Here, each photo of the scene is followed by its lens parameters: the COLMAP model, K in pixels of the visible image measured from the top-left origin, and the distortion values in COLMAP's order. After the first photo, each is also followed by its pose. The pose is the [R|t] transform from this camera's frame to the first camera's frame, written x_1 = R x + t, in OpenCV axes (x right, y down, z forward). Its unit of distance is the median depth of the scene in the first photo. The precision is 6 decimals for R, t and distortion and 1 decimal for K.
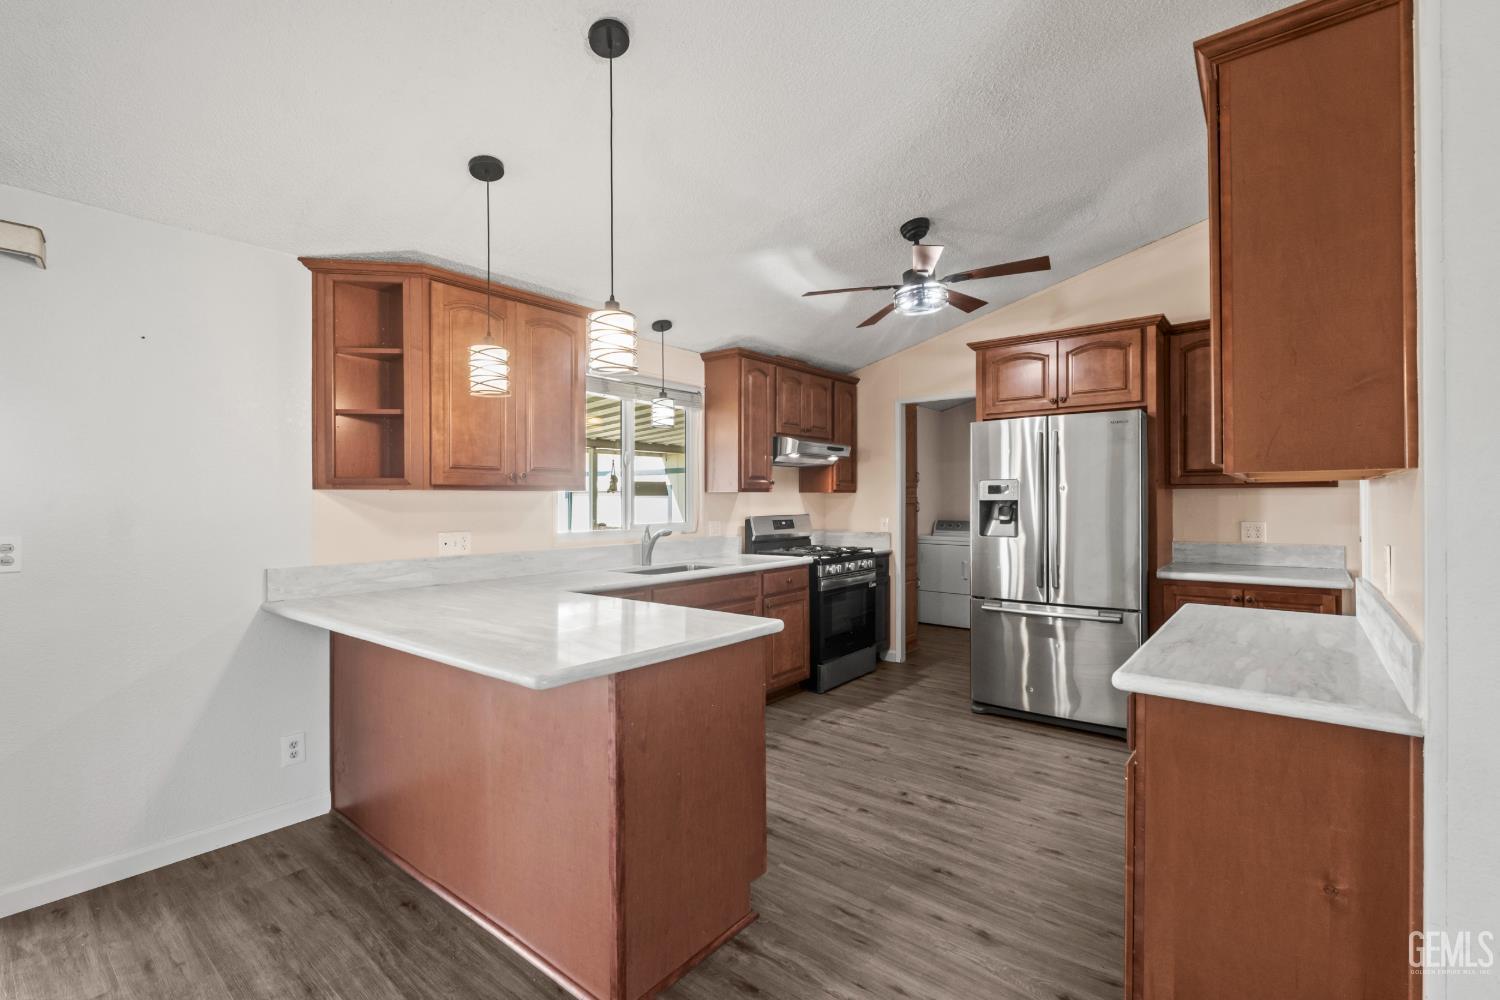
lens RADIAL K [[660.3, 0, 742.0], [0, 660.3, 505.0], [0, 0, 1]] dist [0.004644, -0.003439]
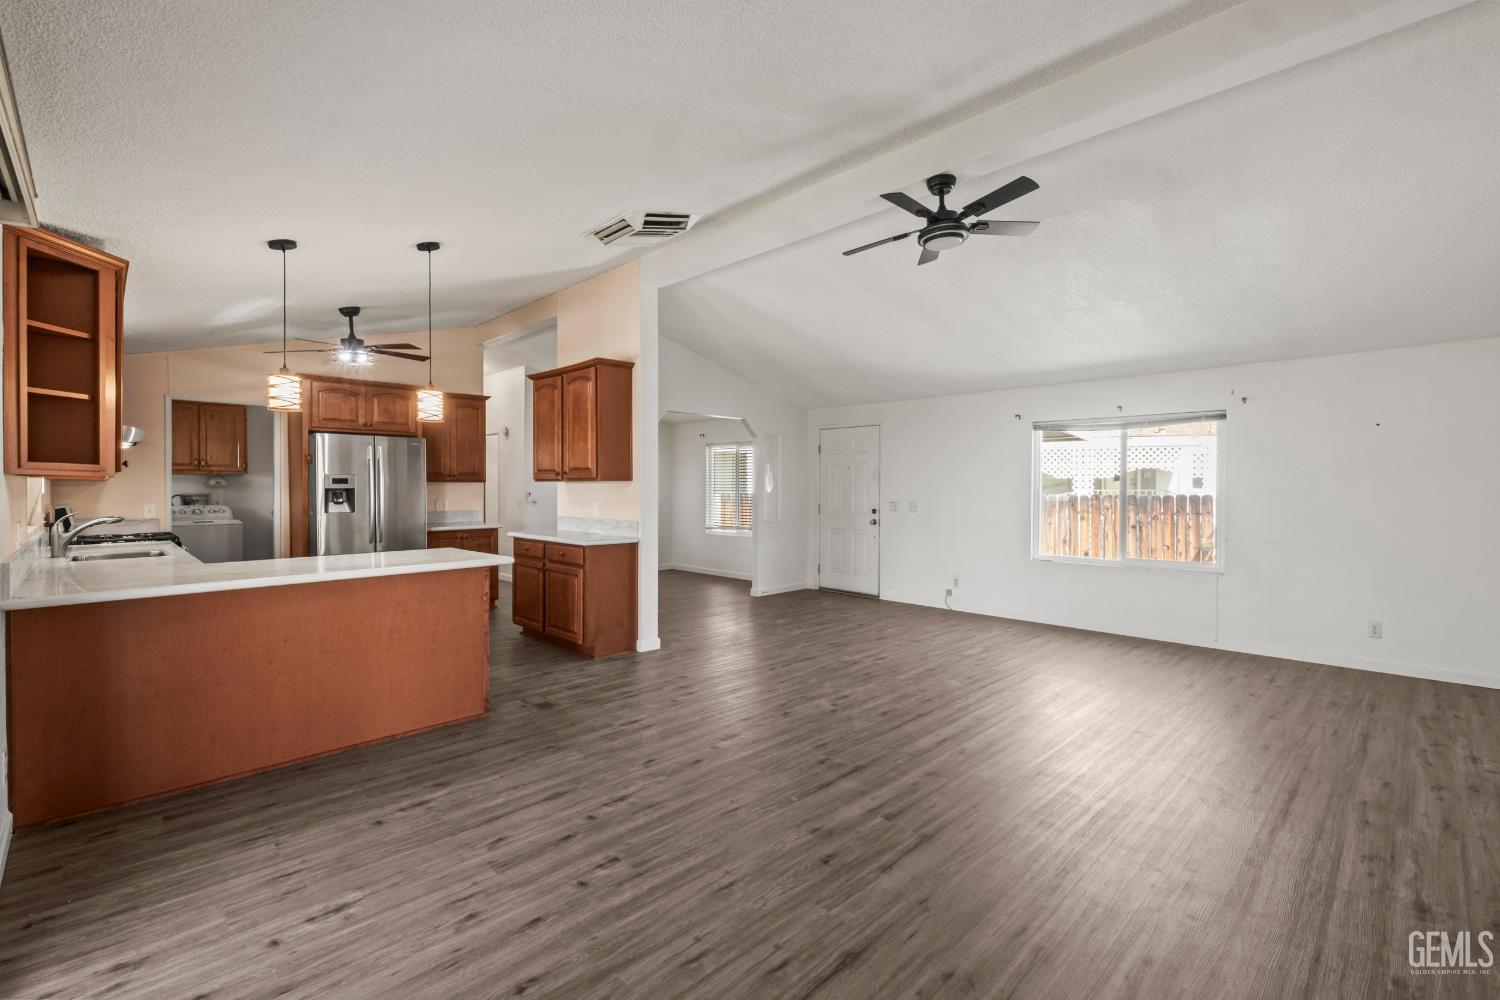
lens RADIAL K [[660.3, 0, 746.6], [0, 660.3, 503.1], [0, 0, 1]] dist [0.004644, -0.003439]
pose [[0.096877, -0.020575, 0.995084, -1.040133], [0.006210, 0.999779, 0.020068, 0.002536], [-0.995277, 0.004236, 0.096984, -0.055520]]
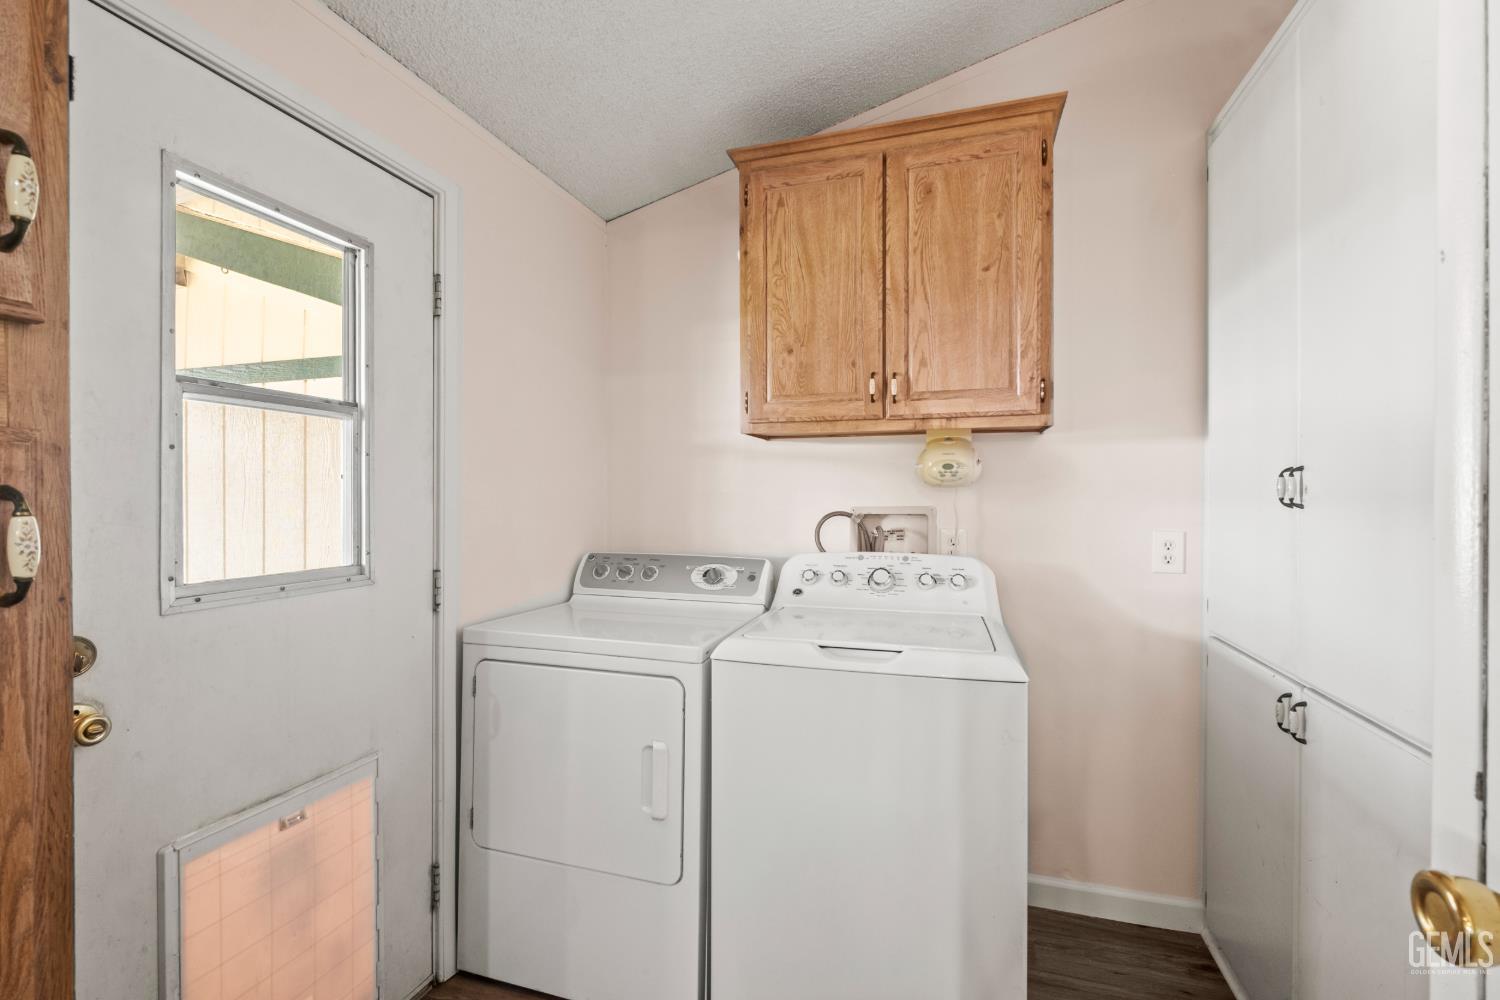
lens RADIAL K [[660.3, 0, 744.8], [0, 660.3, 497.2], [0, 0, 1]] dist [0.004644, -0.003439]
pose [[0.923932, 0.000720, 0.382557, 0.502558], [0.003559, 0.999939, -0.010477, -0.000732], [-0.382541, 0.011042, 0.923872, 1.363944]]
